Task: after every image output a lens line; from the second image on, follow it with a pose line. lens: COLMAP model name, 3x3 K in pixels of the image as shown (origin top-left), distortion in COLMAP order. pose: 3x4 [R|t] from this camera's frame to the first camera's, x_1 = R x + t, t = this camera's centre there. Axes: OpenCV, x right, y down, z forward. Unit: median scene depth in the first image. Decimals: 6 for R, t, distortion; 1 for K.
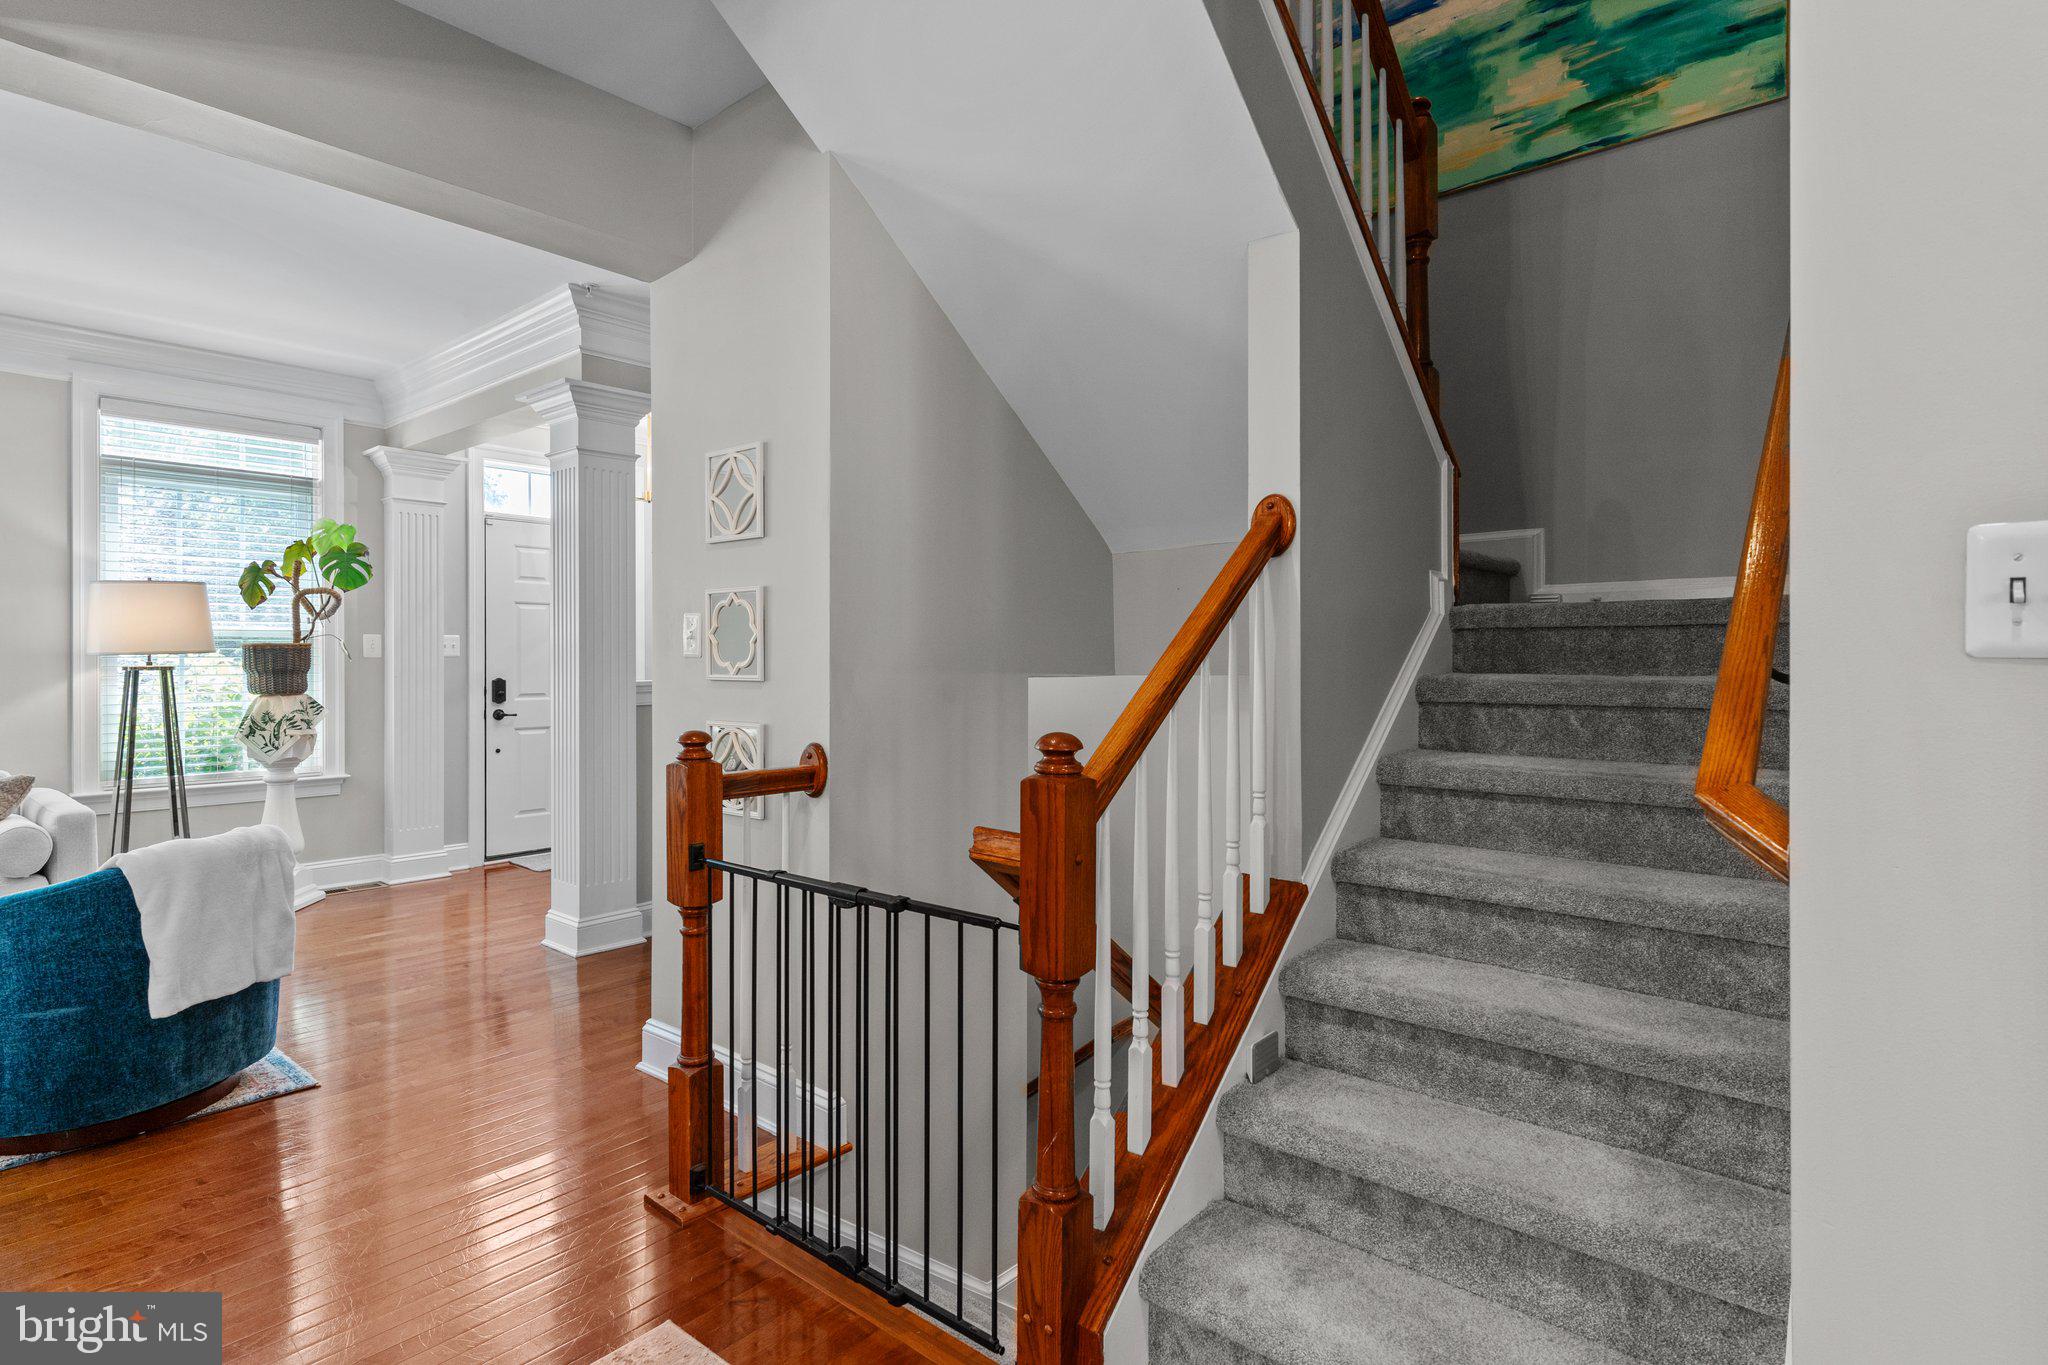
lens RADIAL K [[1035.2, 0, 1020.9], [0, 1035.2, 650.9], [0, 0, 1]] dist [0.000362, 0.000114]
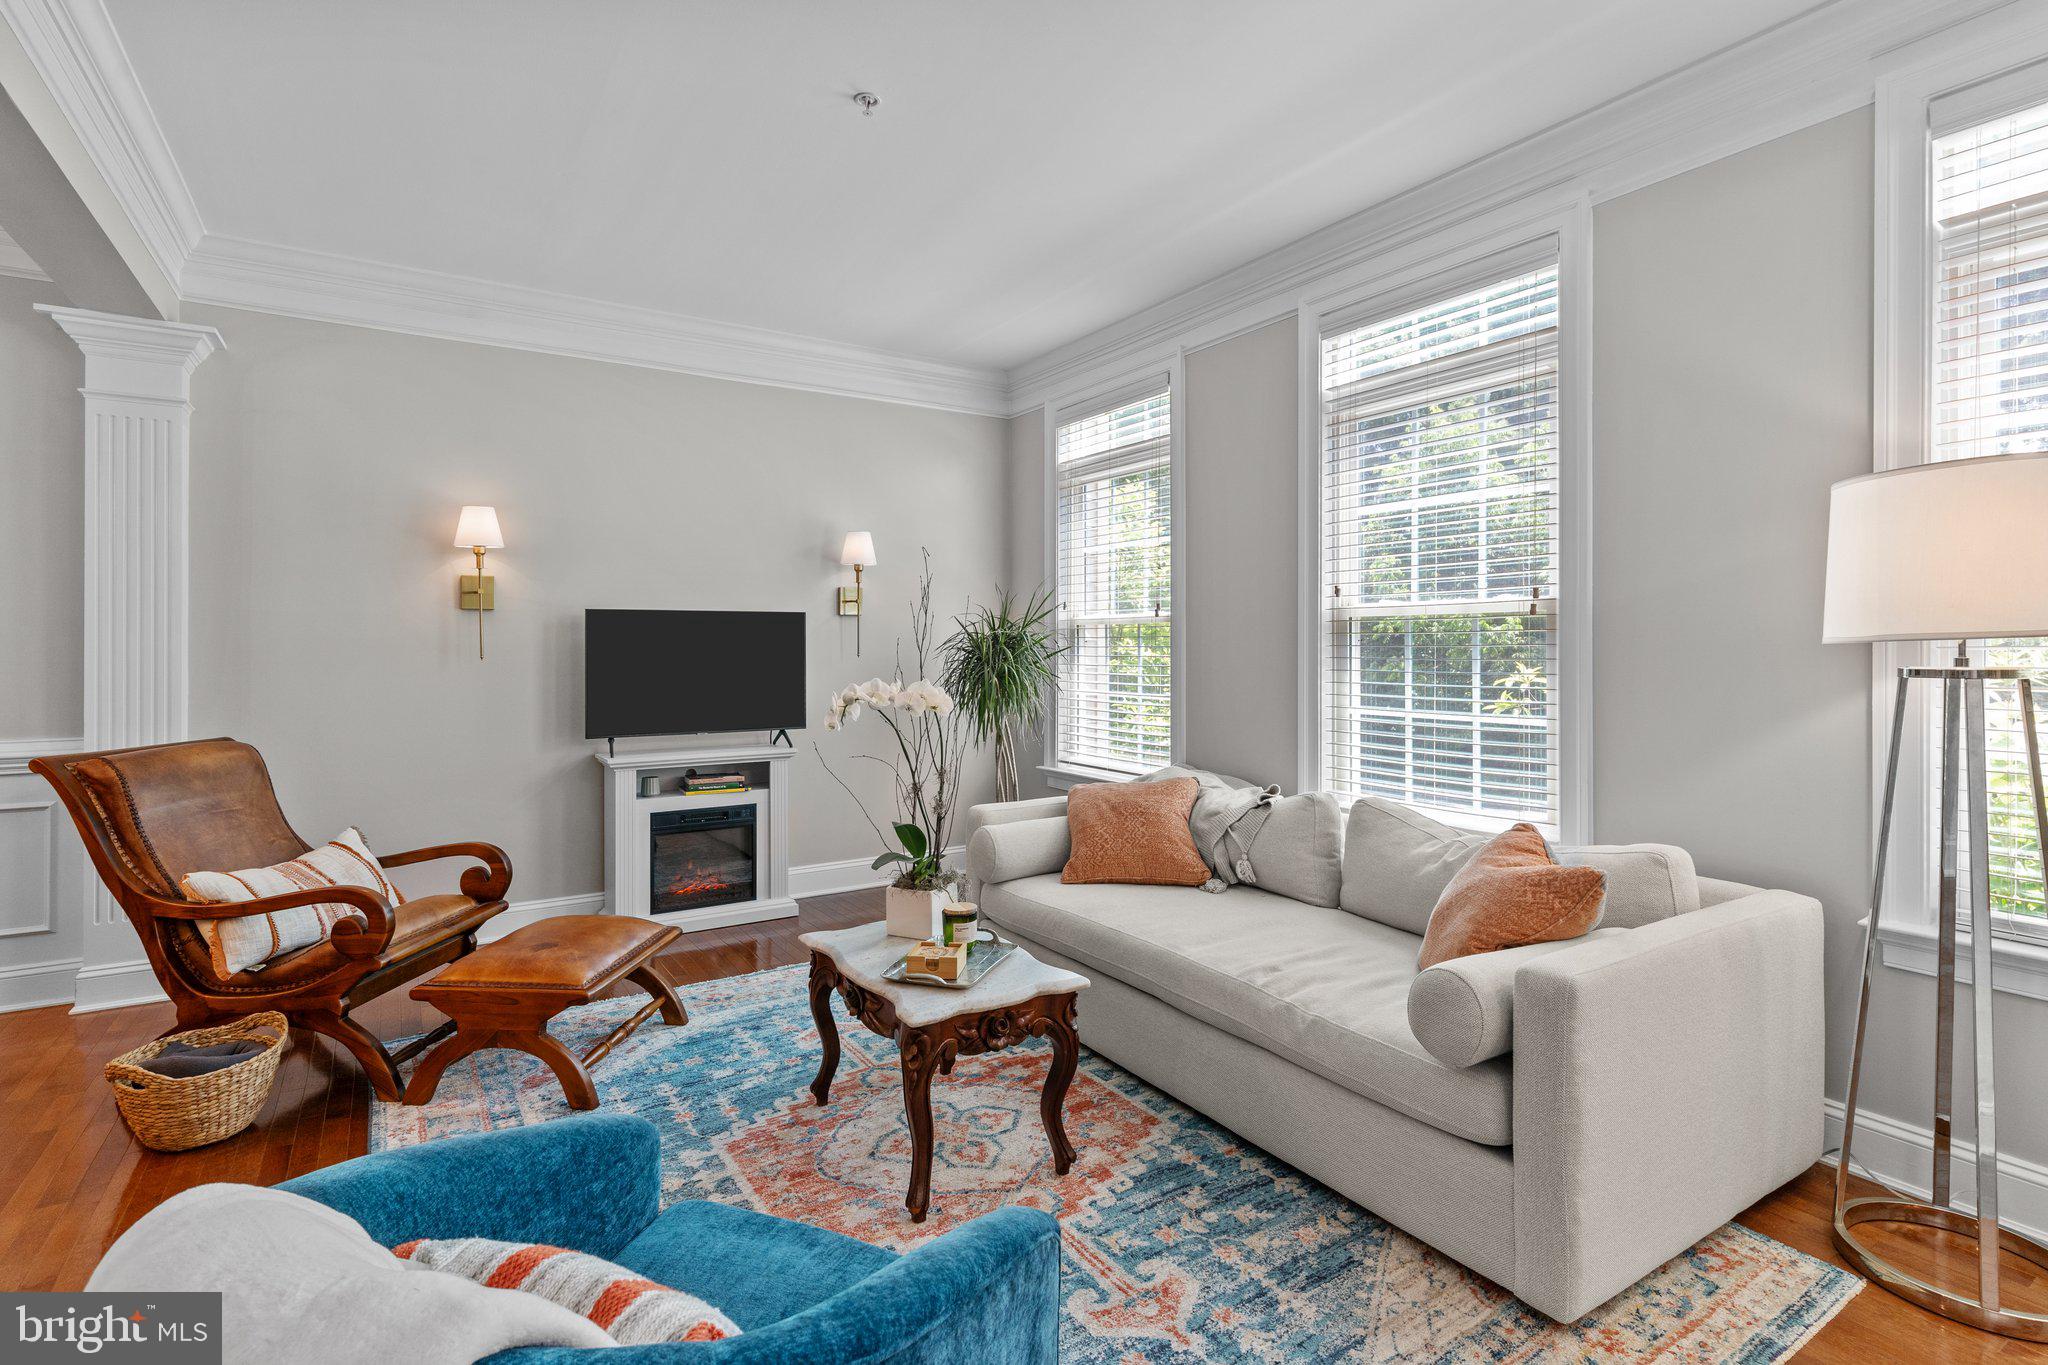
lens RADIAL K [[992.5, 0, 1024.7], [0, 992.5, 645.8], [0, 0, 1]] dist [0.001532, 0.000859]
pose [[-0.284116, 0.002977, -0.958785, -0.315204], [0.005484, 0.999984, 0.001479, 0.001804], [0.958774, -0.004837, -0.284128, 0.700318]]
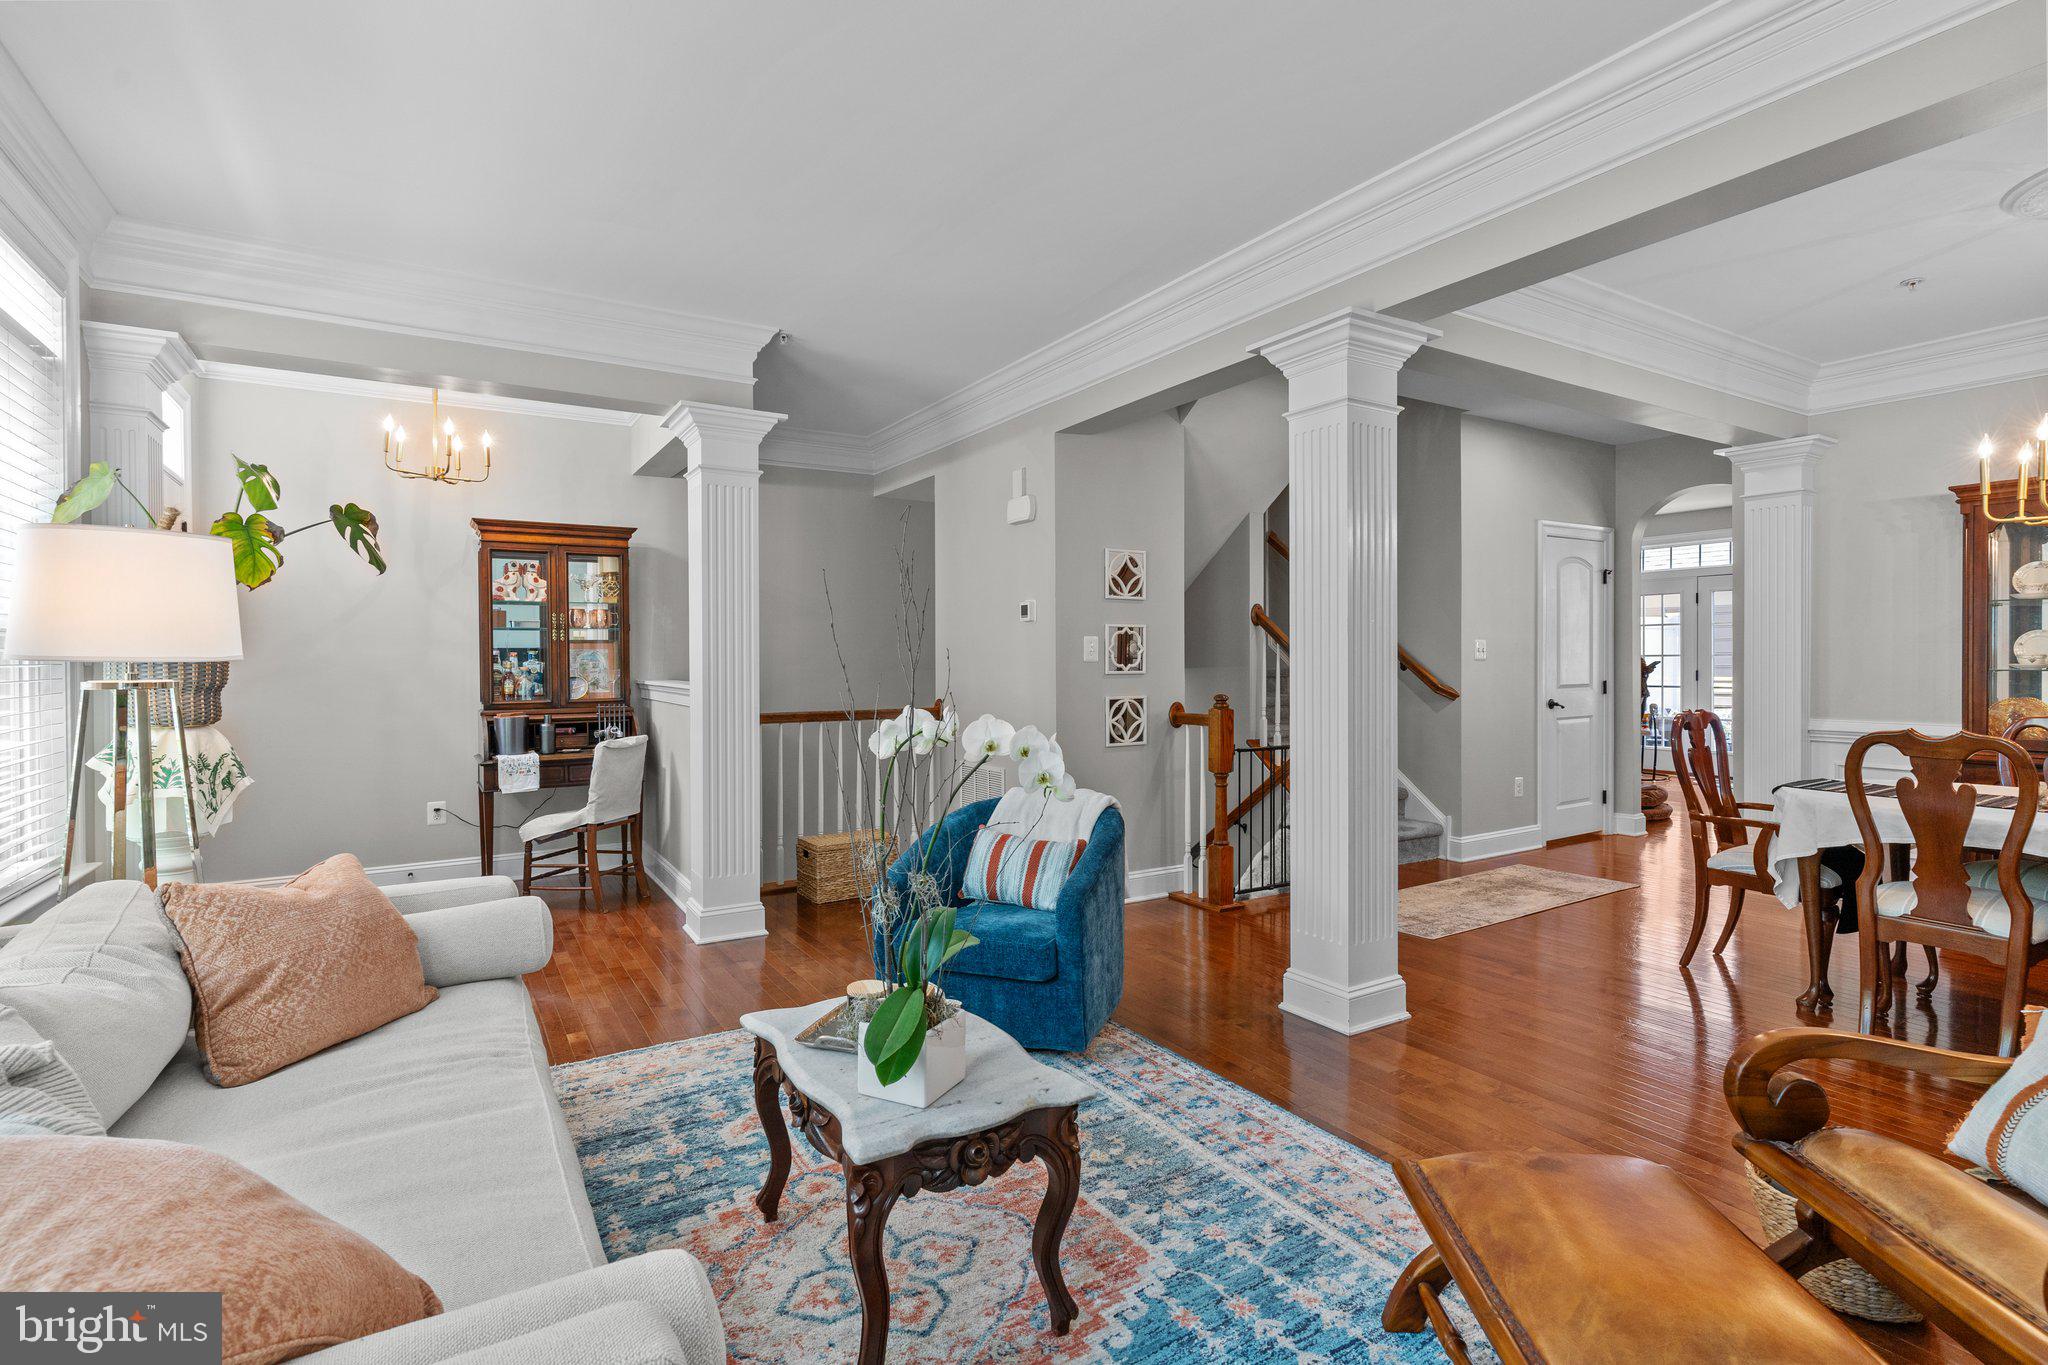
lens RADIAL K [[963.0, 0, 1024.0], [0, 963.0, 682.5], [0, 0, 1]] dist [0.002538, 0.000305]
pose [[0.302676, -0.022201, 0.952835, -1.132471], [-0.001091, 0.999720, 0.023640, 0.001874], [-0.953093, -0.008195, 0.302567, 0.349949]]
